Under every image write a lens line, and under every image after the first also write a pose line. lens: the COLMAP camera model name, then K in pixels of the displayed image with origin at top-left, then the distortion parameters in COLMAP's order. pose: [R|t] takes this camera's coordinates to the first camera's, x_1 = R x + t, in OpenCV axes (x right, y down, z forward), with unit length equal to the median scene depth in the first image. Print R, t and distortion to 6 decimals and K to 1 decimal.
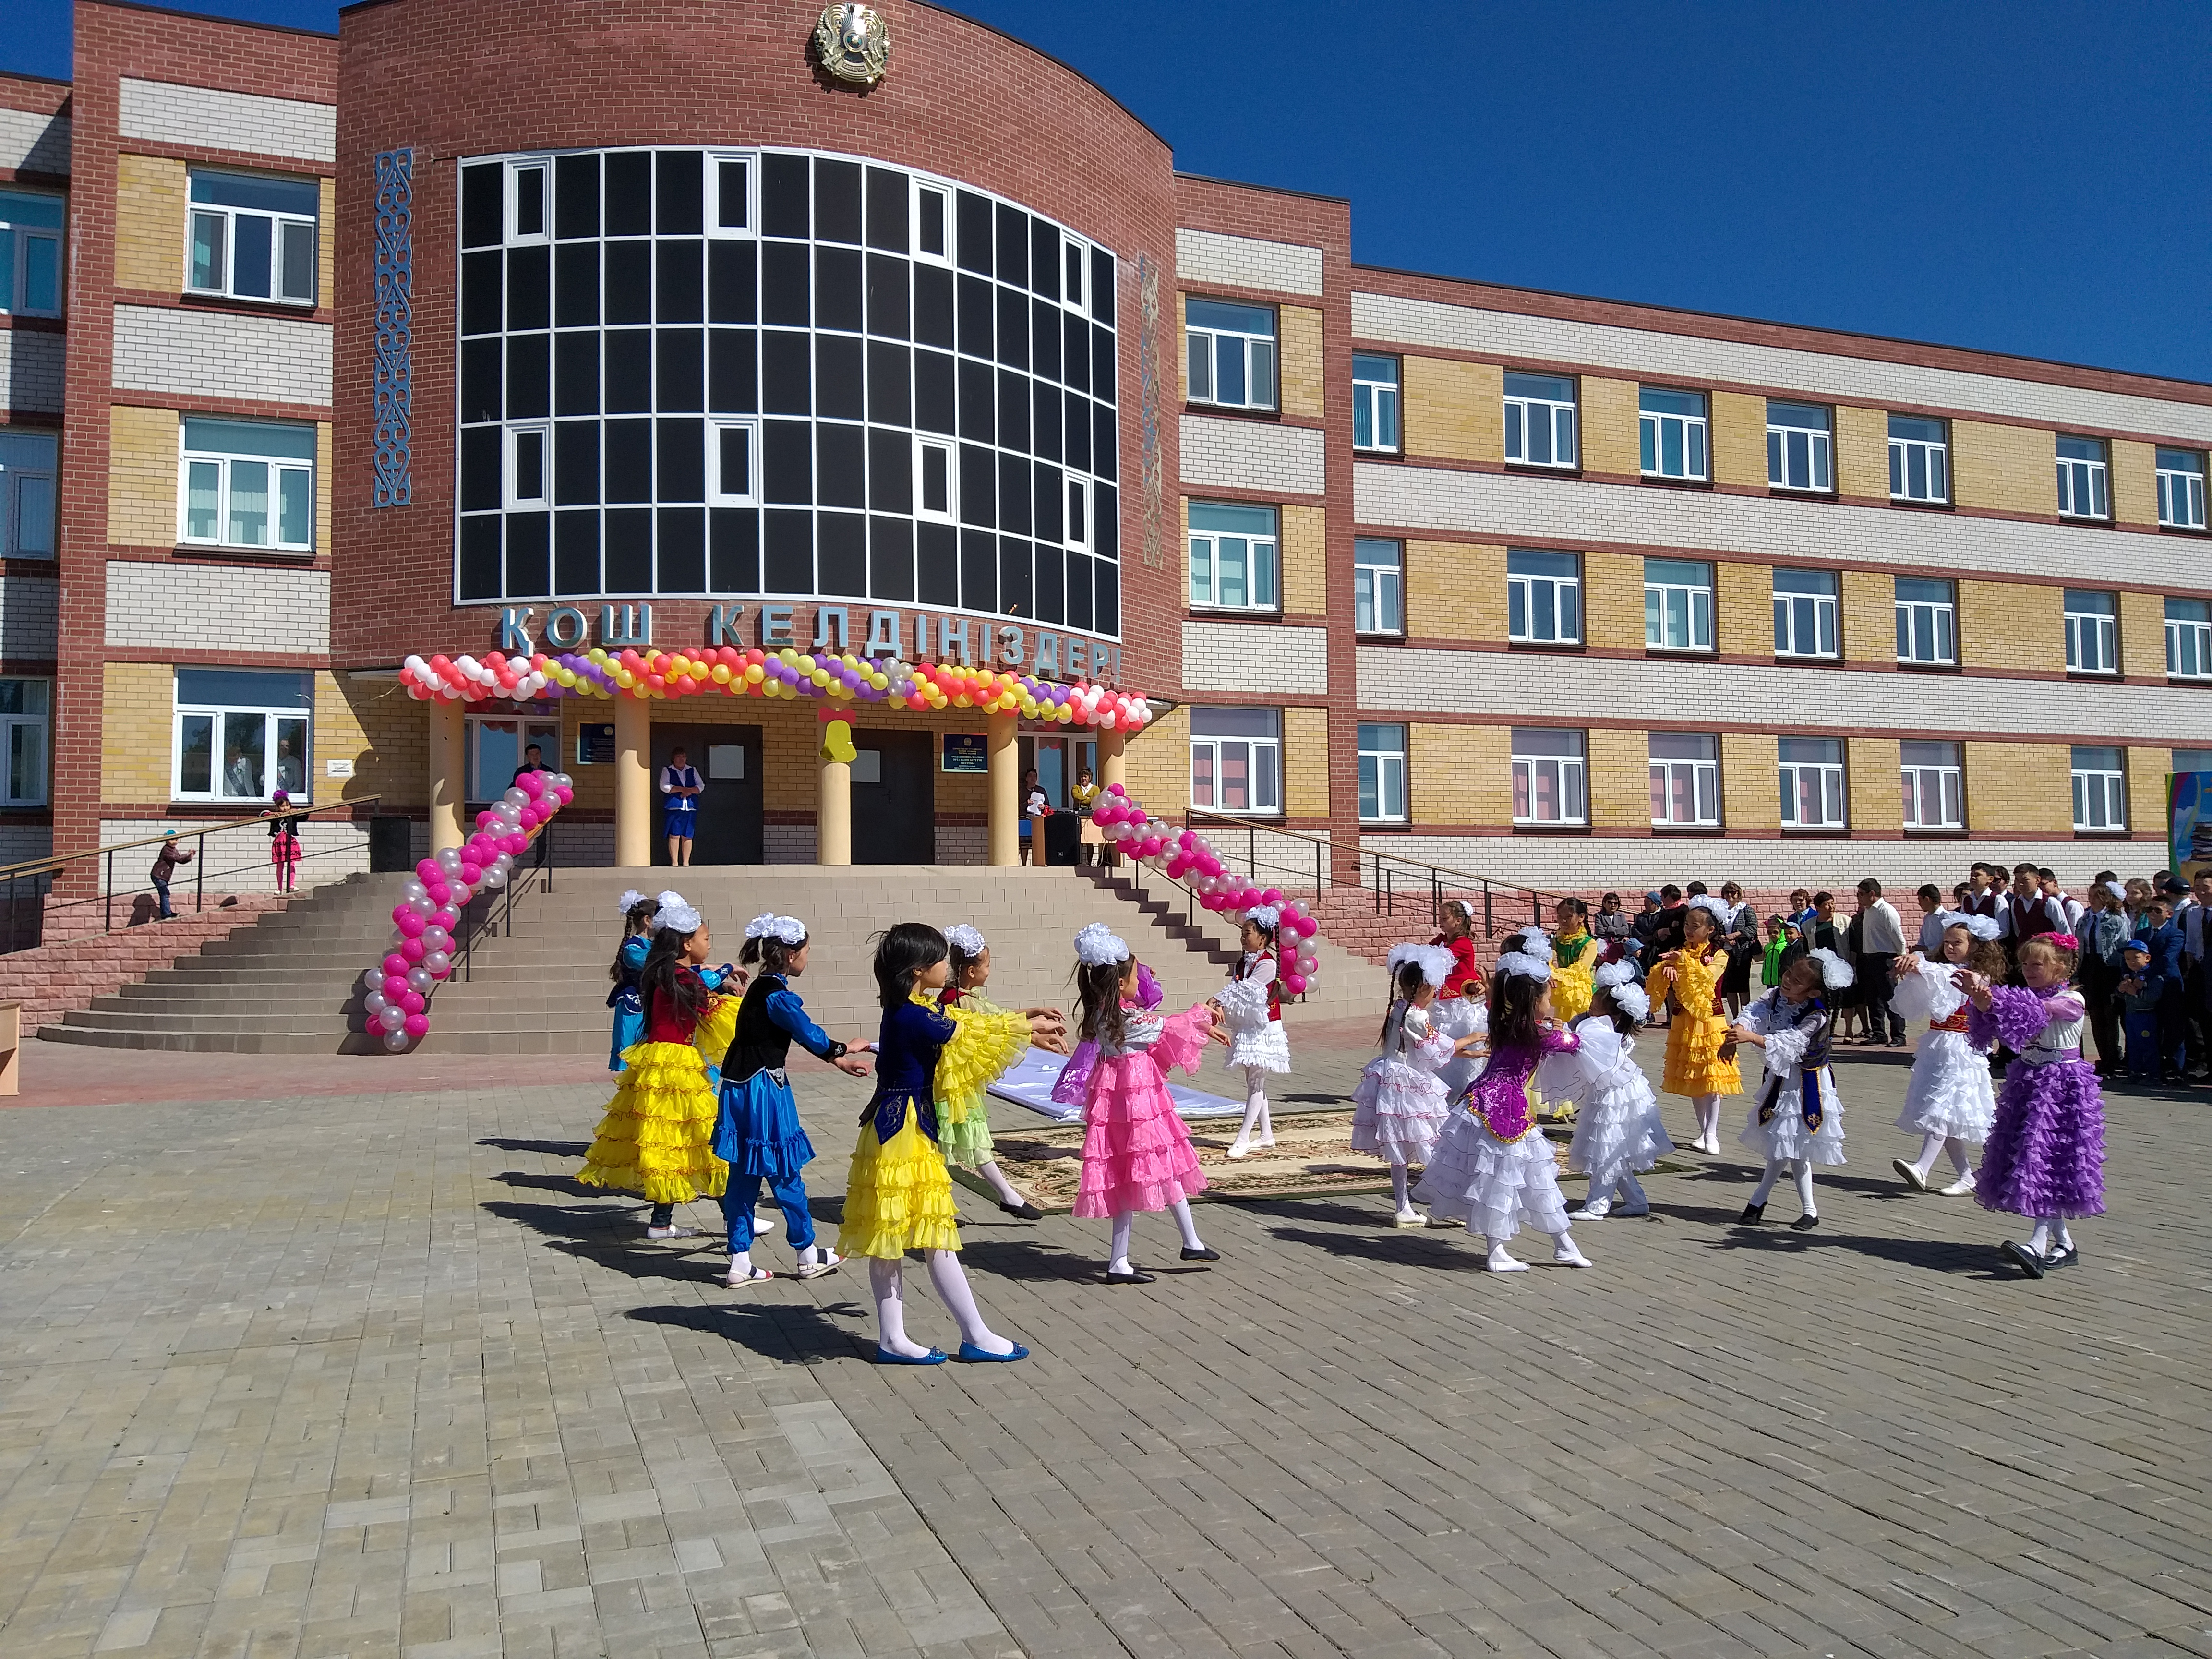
lens RADIAL K [[1707.2, 0, 1101.8], [0, 1707.2, 812.1], [0, 0, 1]] dist [0.098777, -0.188125]
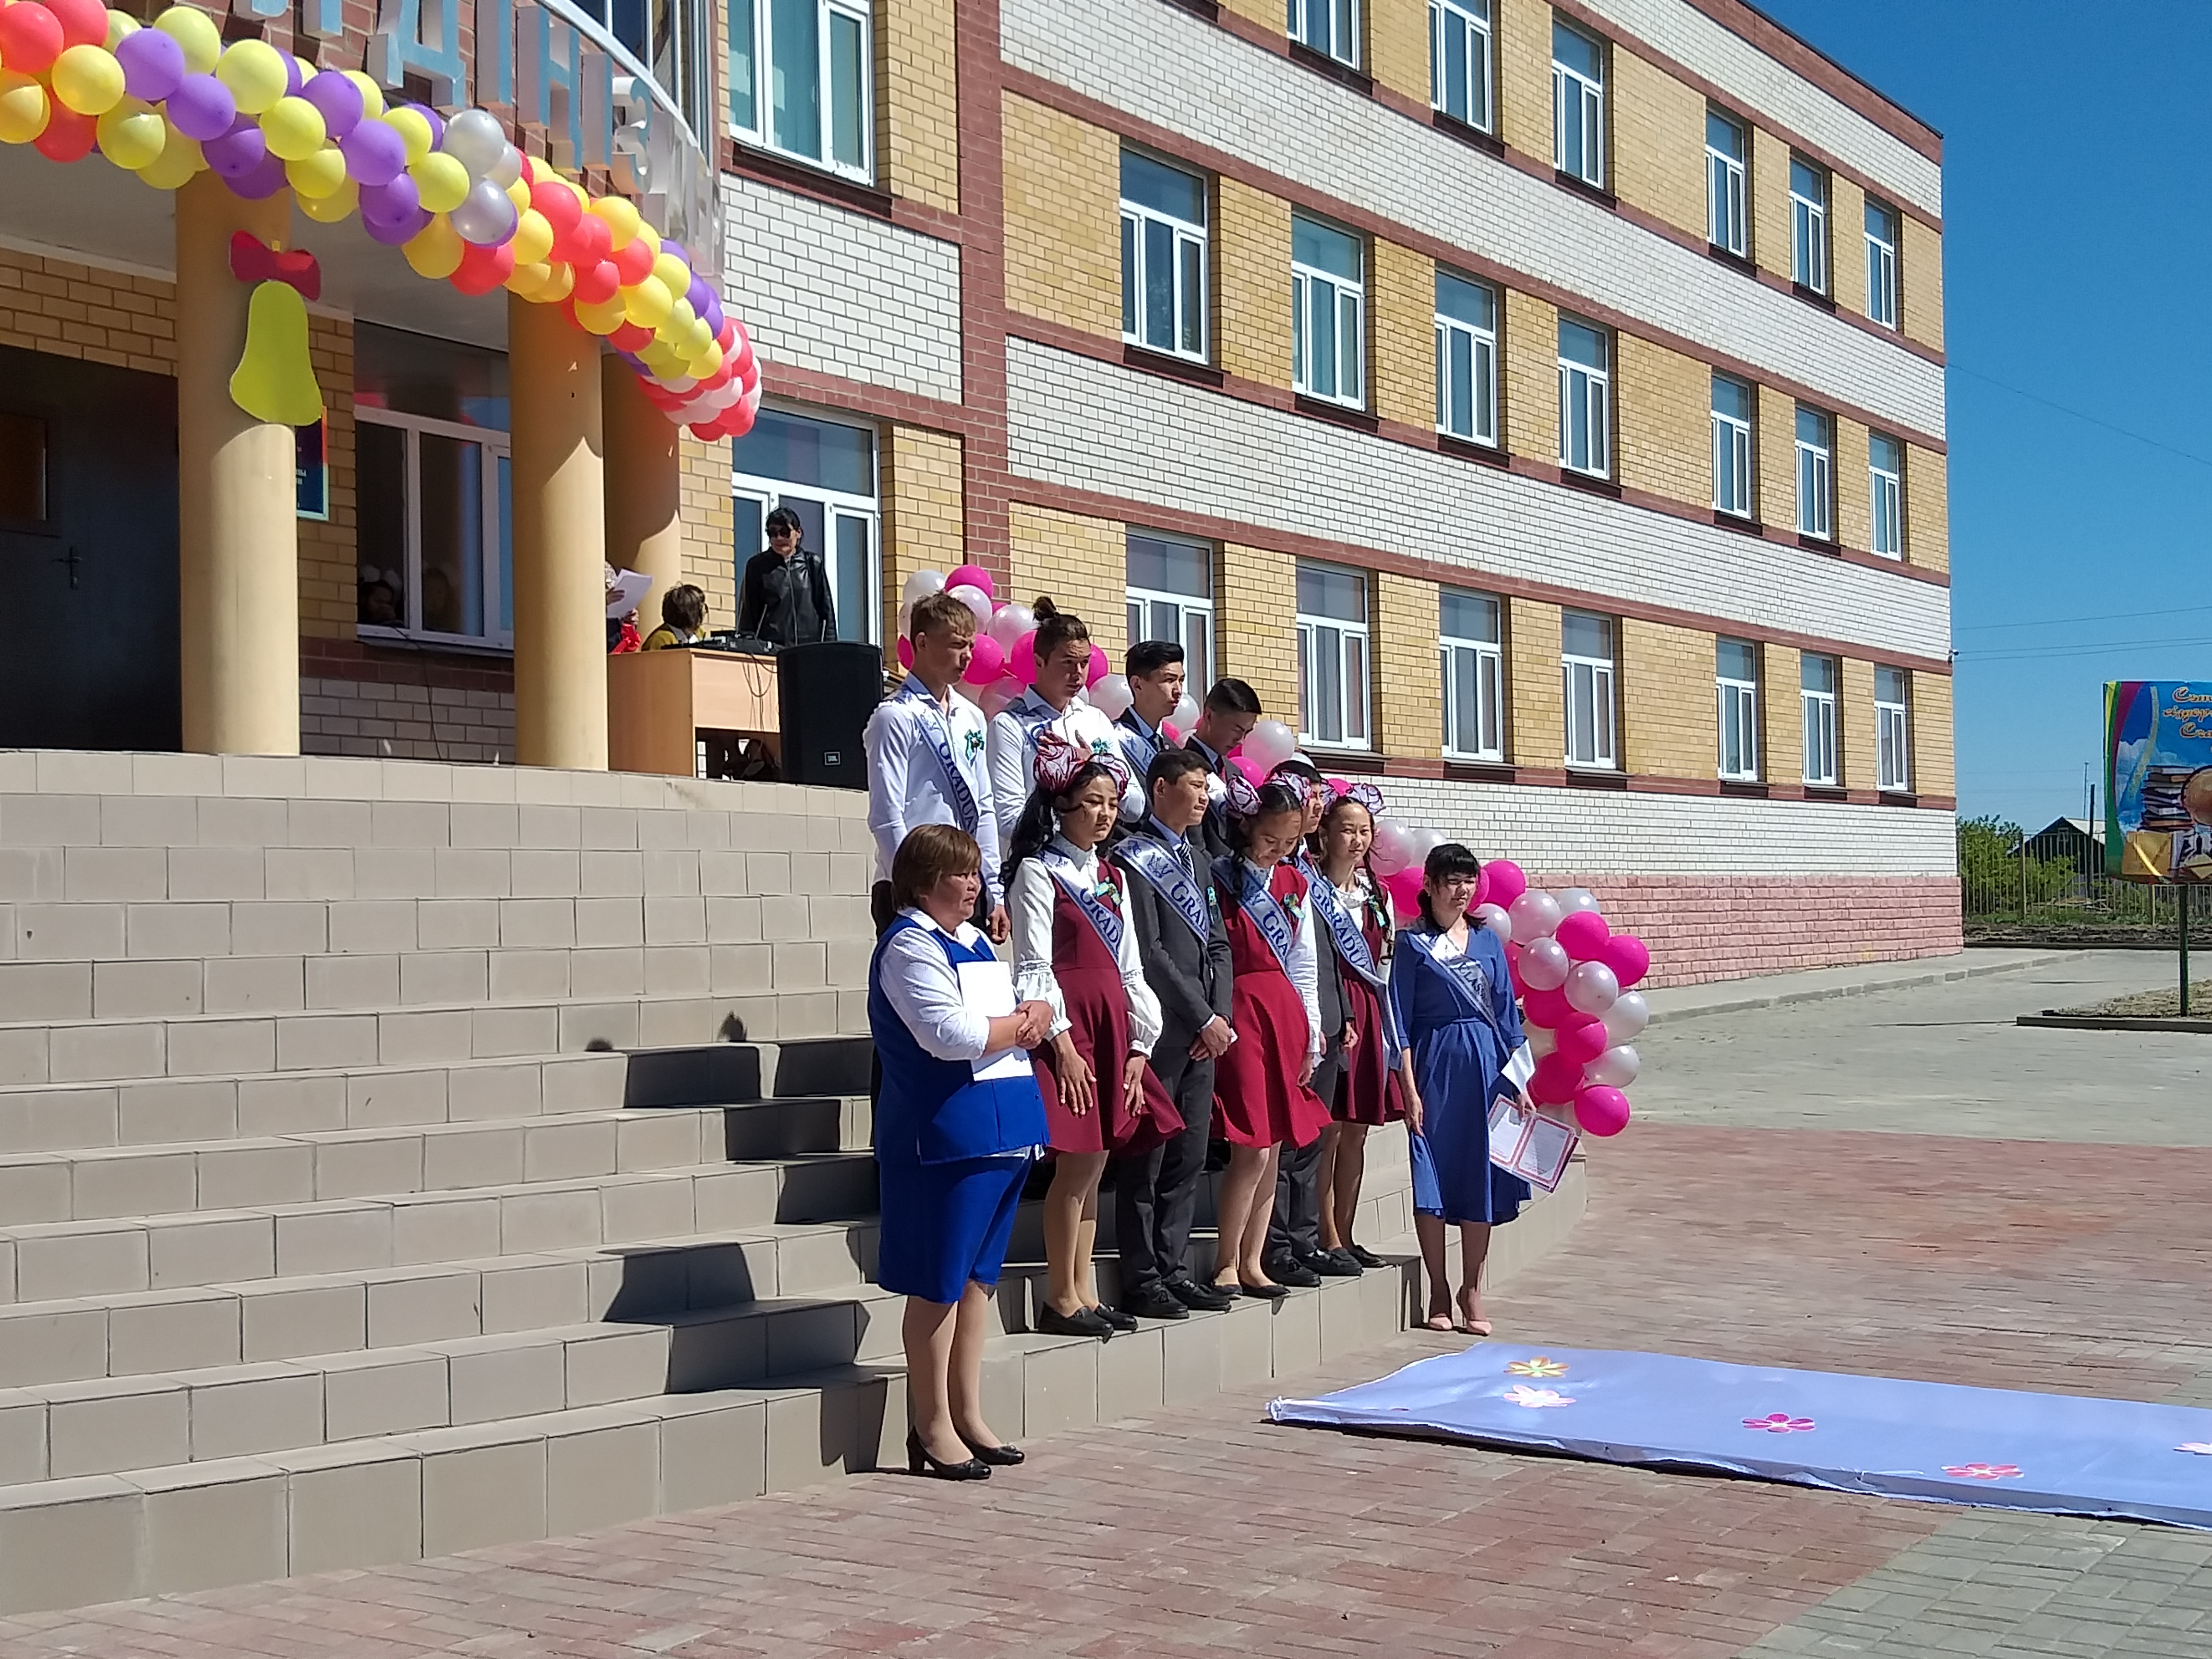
lens RADIAL K [[2951.1, 0, 1106.0], [0, 2951.1, 829.5], [0, 0, 1]] dist [0.168197, -0.482229]
pose [[0.800237, 0.016287, 0.599463, -0.341101], [-0.033890, 0.999262, 0.018092, 0.026340], [-0.598726, -0.034794, 0.800198, 0.483369]]
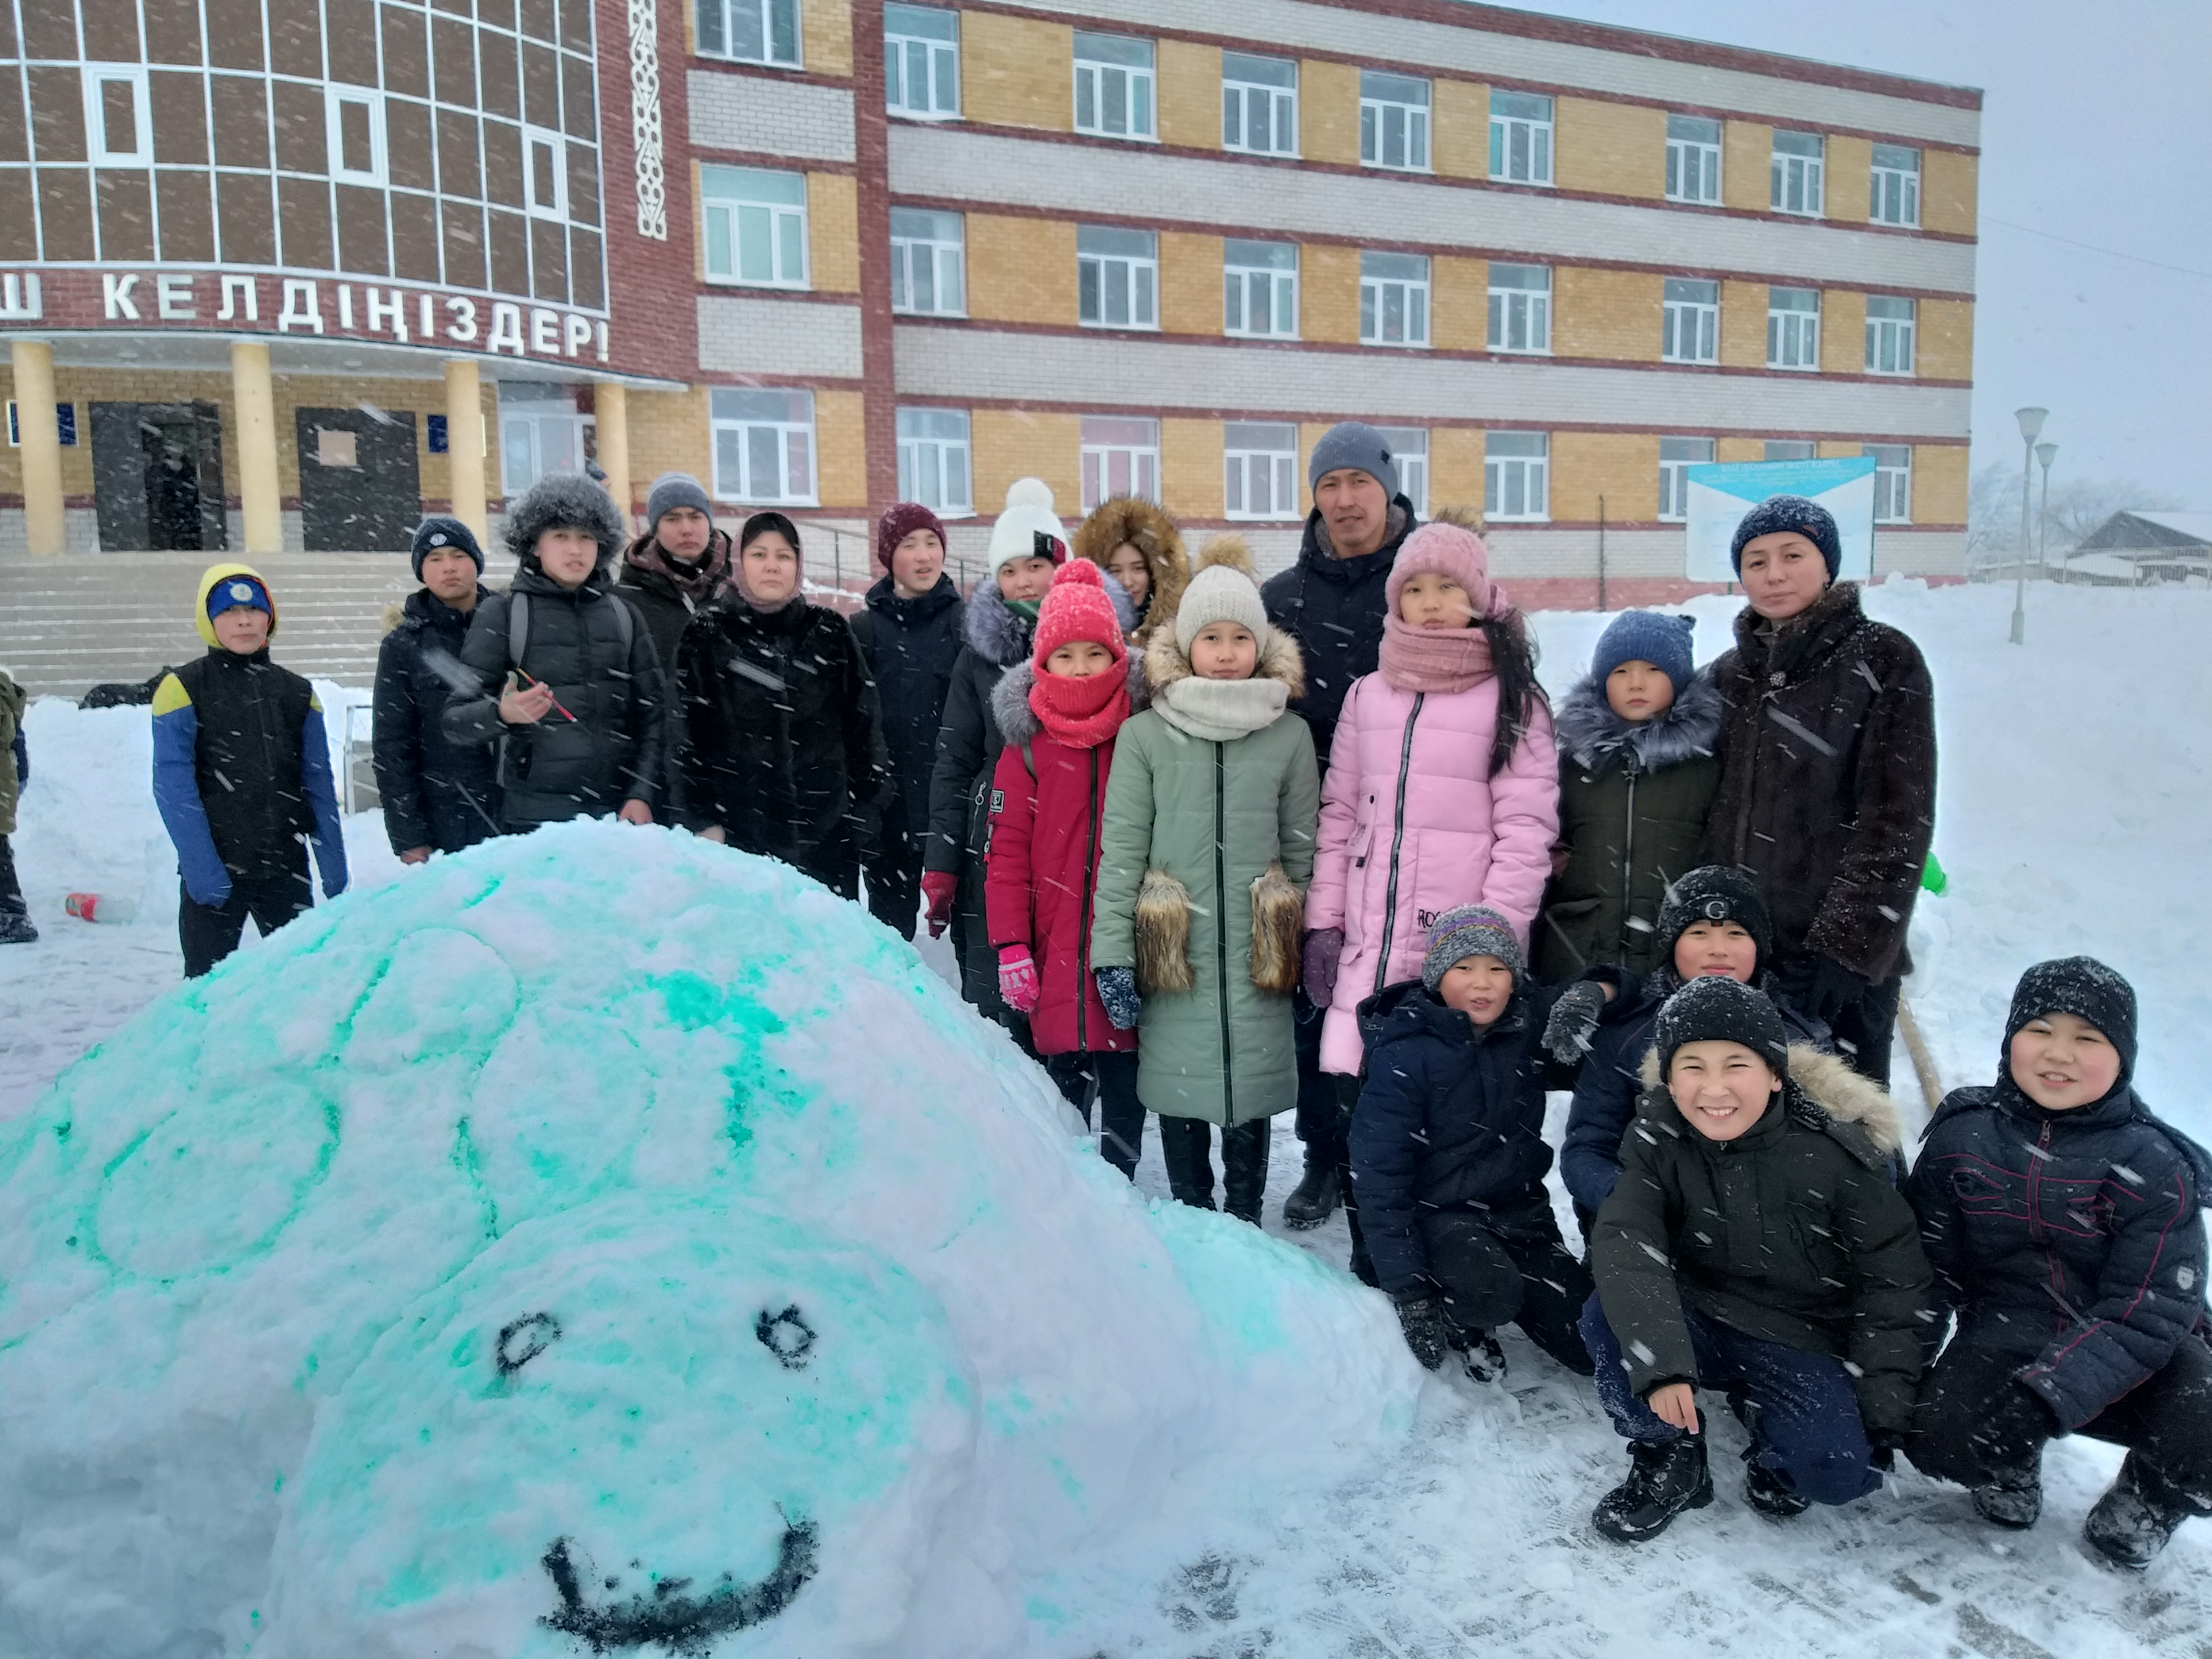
lens RADIAL K [[1717.4, 0, 1102.9], [0, 1717.4, 821.0], [0, 0, 1]] dist [0.054038, -0.102522]
pose [[0.996940, -0.011565, 0.077309, 0.236295], [-0.002691, 0.983332, 0.181799, 0.001463], [-0.078123, -0.181450, 0.980292, -0.029854]]
